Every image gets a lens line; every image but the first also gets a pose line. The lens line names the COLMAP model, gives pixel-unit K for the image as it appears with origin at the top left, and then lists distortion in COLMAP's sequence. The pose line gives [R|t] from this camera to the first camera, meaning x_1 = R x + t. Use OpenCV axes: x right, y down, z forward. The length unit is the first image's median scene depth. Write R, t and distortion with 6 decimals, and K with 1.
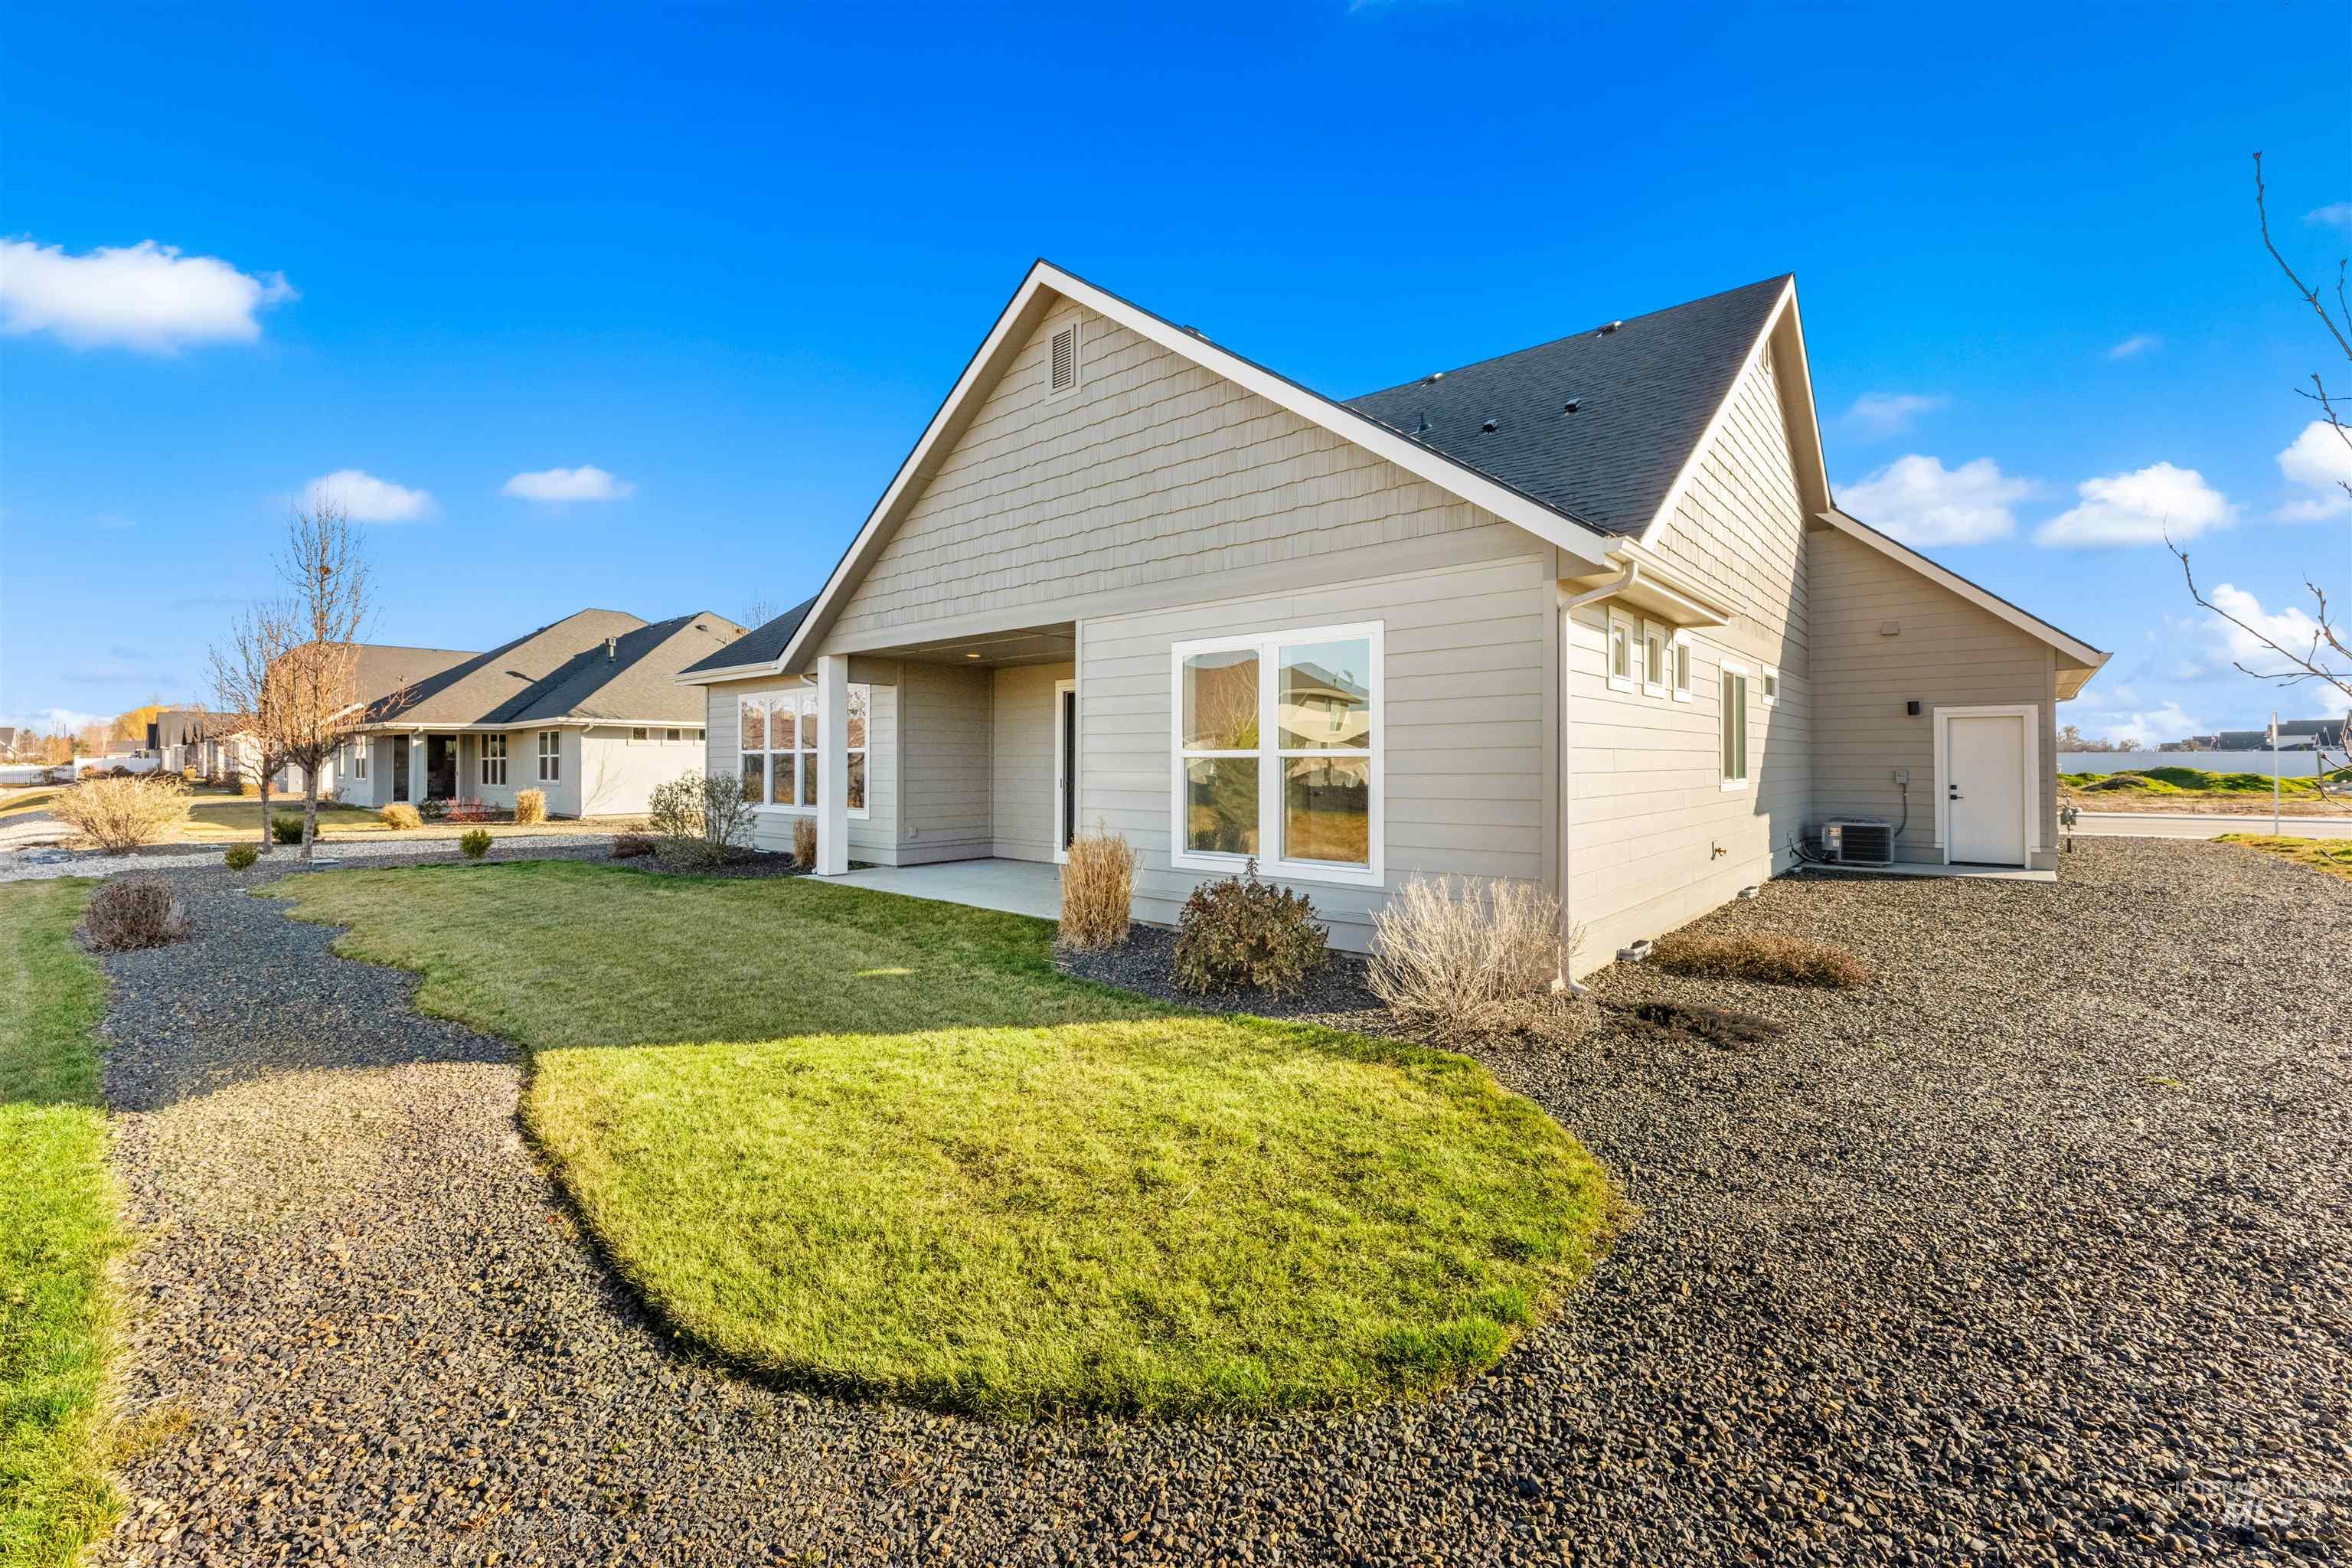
lens RADIAL K [[939.1, 0, 1179.3], [0, 939.1, 767.5], [0, 0, 1]] dist [0.001082, -0.001544]
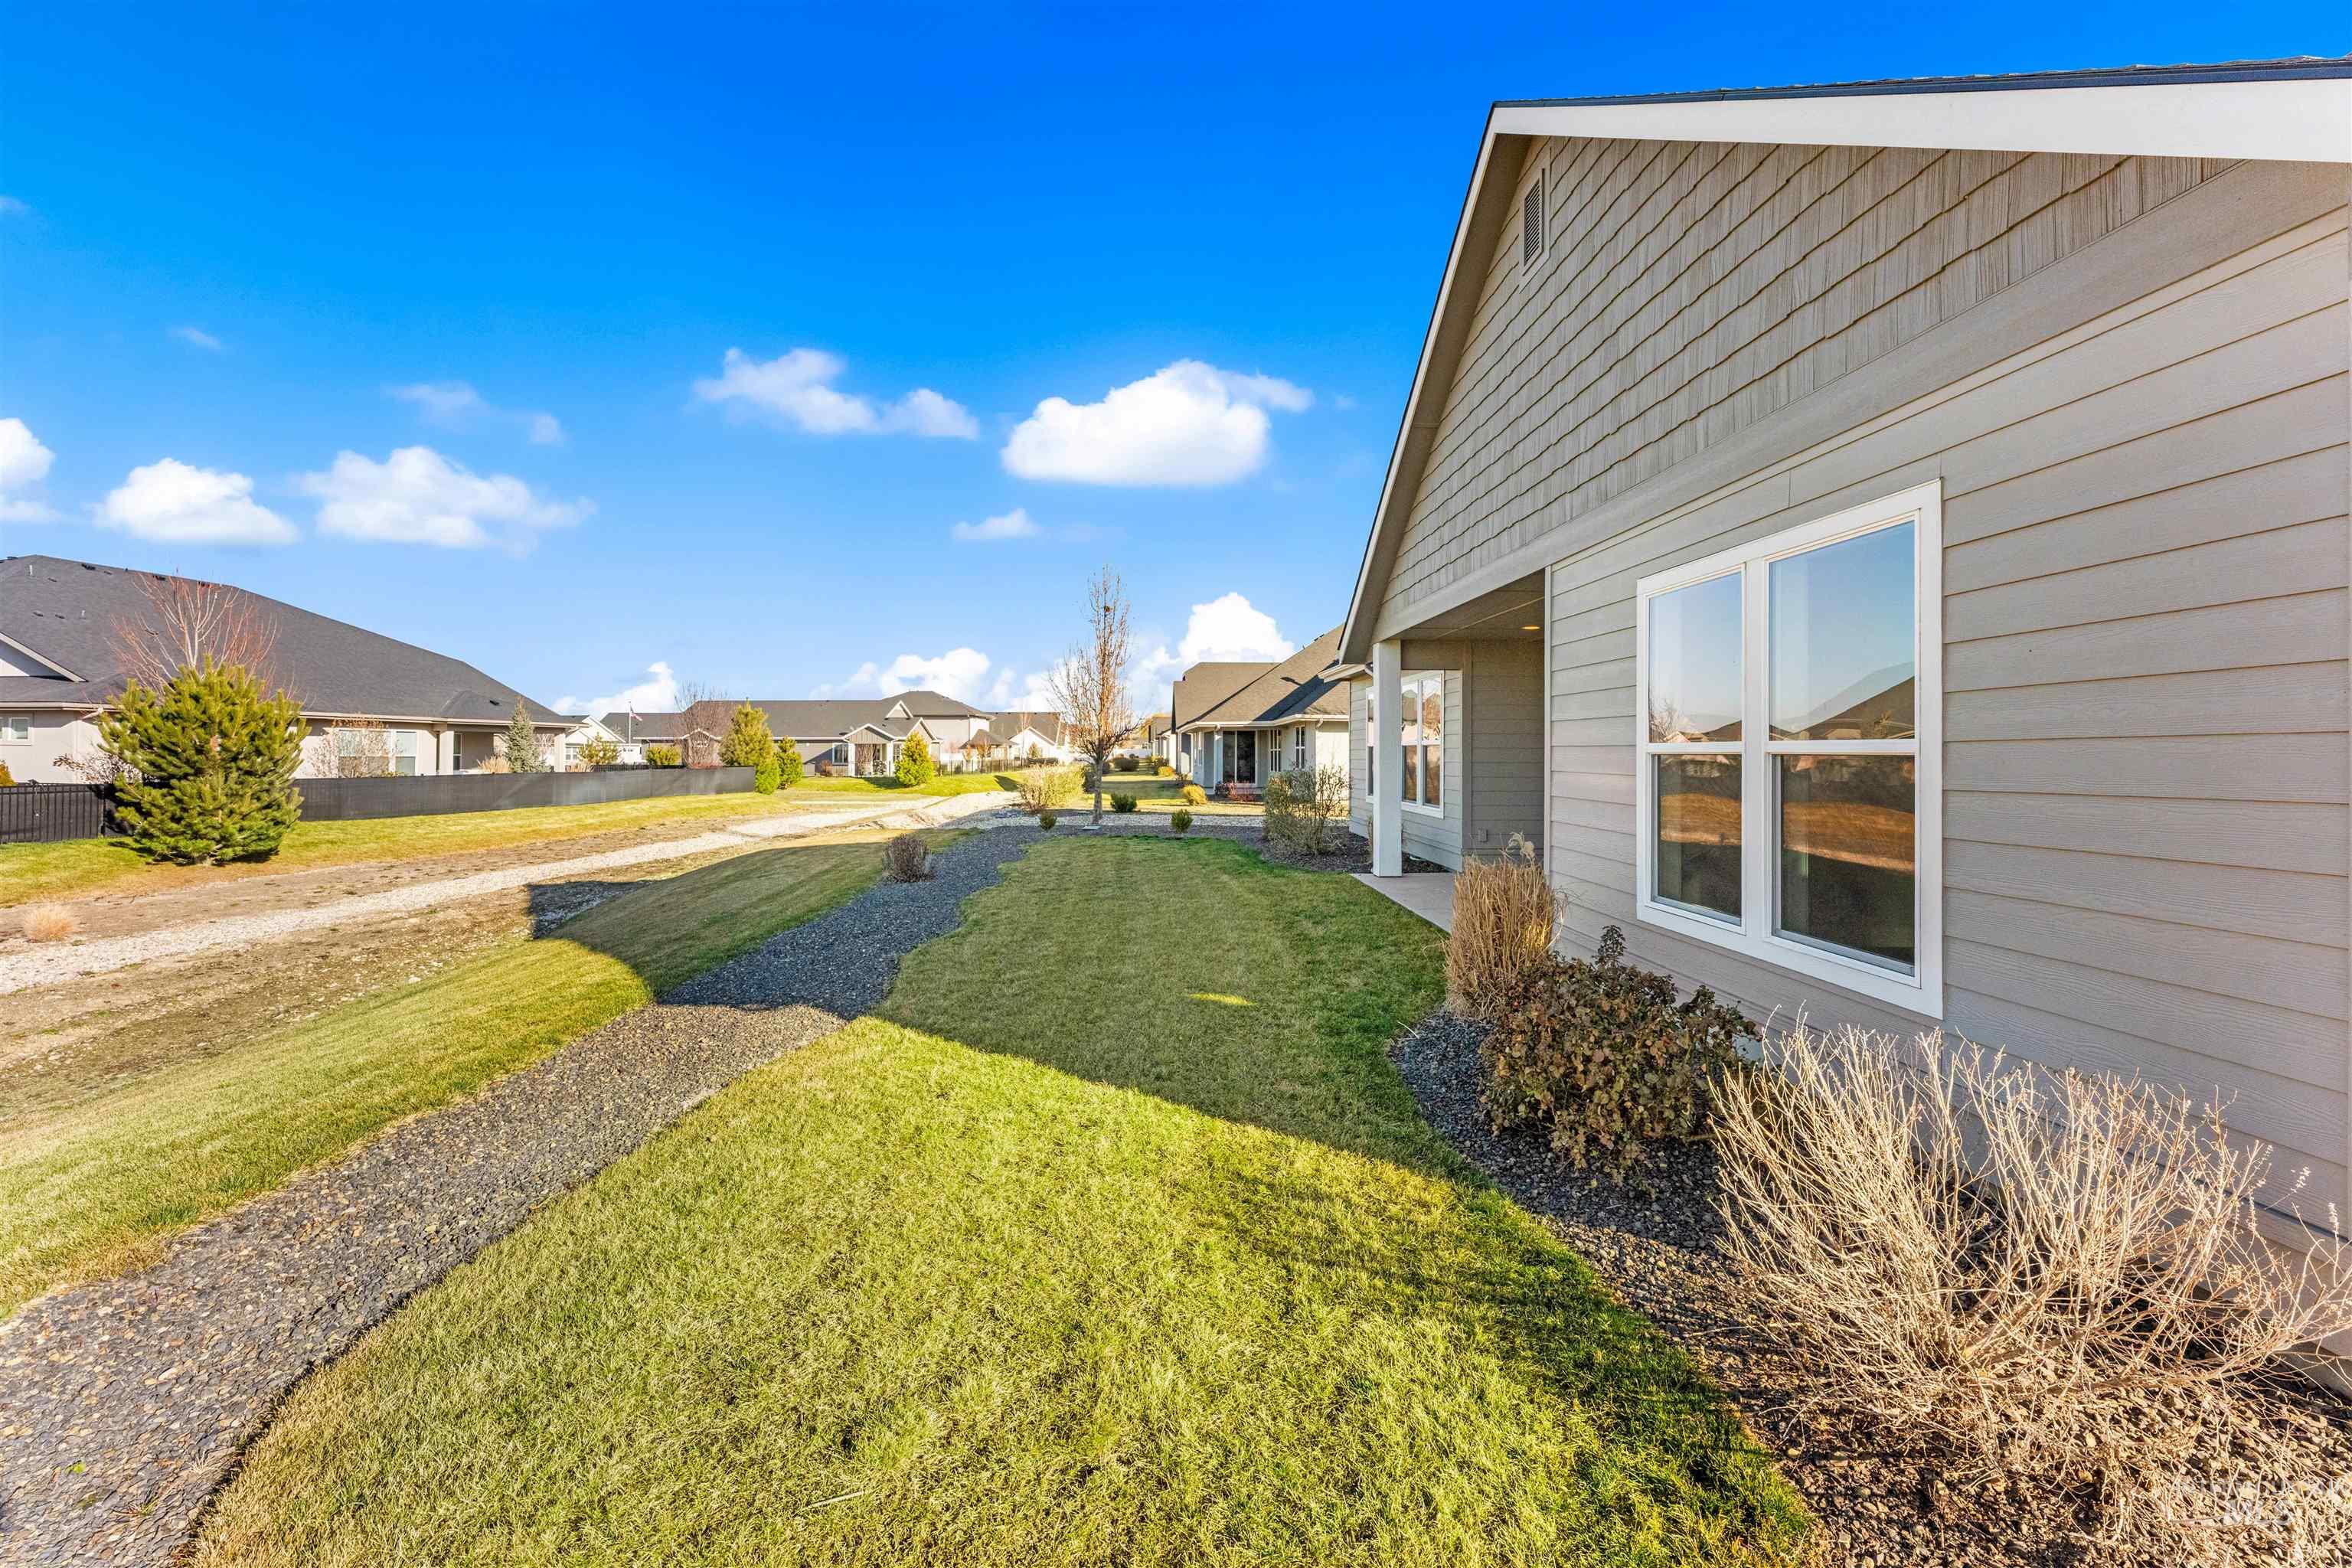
lens RADIAL K [[939.1, 0, 1224.3], [0, 939.1, 749.8], [0, 0, 1]] dist [0.001082, -0.001544]
pose [[0.698336, 0.002470, -0.715765, 0.247576], [-0.009103, 0.999944, -0.005430, -0.006515], [0.715712, 0.010308, 0.698320, 0.311192]]
